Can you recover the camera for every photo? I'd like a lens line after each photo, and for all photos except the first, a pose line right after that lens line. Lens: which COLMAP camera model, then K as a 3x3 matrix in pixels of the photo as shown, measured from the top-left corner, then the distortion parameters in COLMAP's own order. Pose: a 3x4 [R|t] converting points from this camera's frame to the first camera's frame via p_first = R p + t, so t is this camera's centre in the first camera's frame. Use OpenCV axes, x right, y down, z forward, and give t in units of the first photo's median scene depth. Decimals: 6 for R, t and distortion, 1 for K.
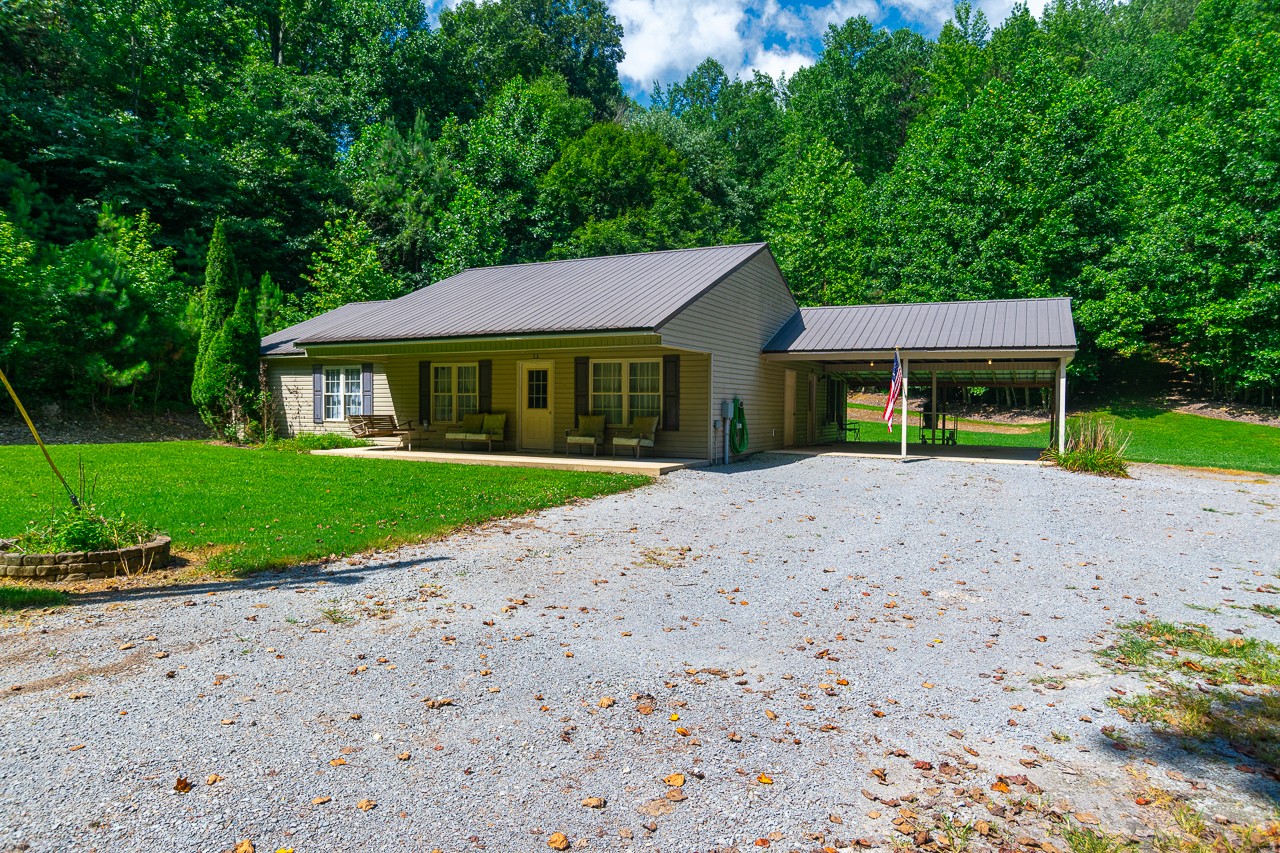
lens RADIAL K [[849.4, 0, 646.5], [0, 849.4, 429.2], [0, 0, 1]] dist [-0.032826, -0.003733]
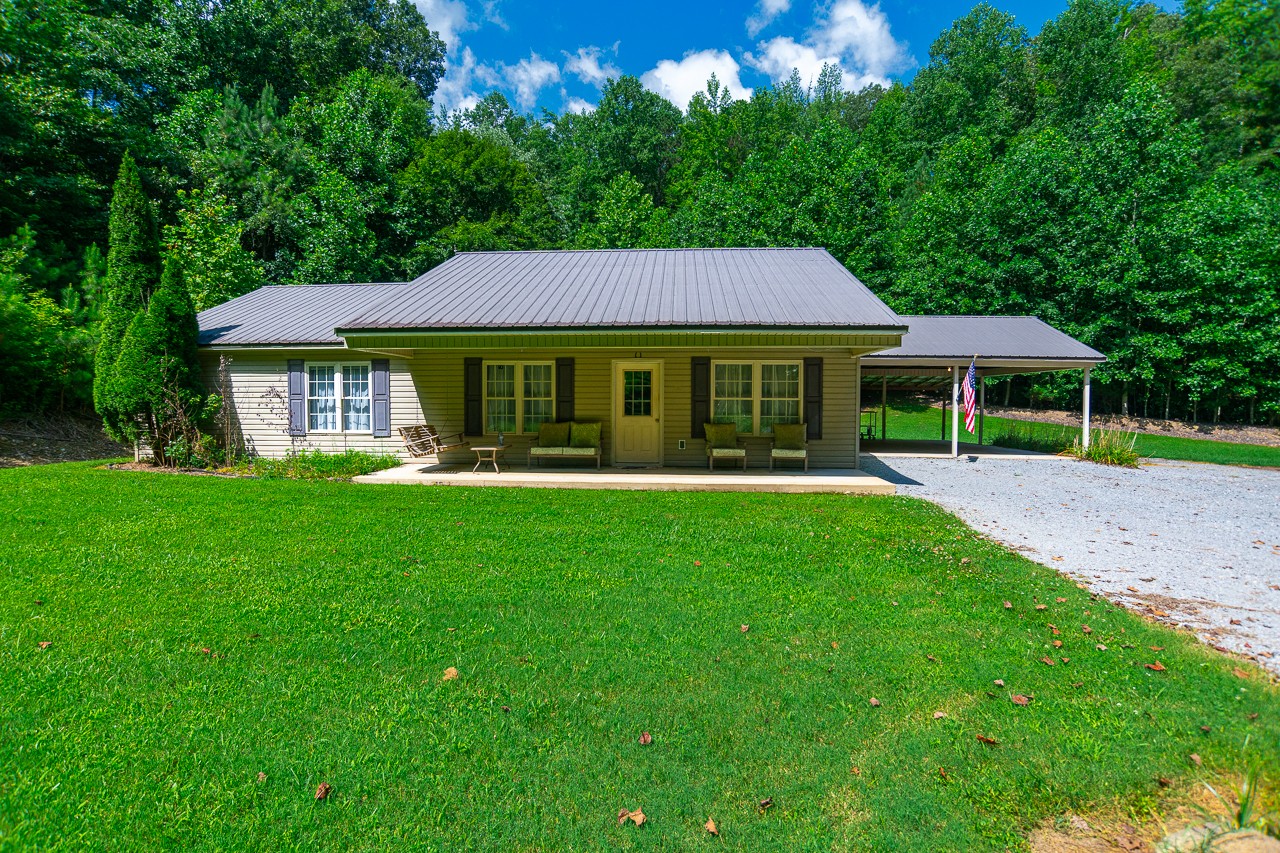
lens RADIAL K [[683.6, 0, 639.2], [0, 683.6, 423.0], [0, 0, 1]] dist [-0.041735, 0.016162]
pose [[0.917865, -0.016210, 0.396562, -0.348798], [0.014148, 0.999867, 0.008127, -0.019606], [-0.396641, -0.001849, 0.917972, 0.314153]]
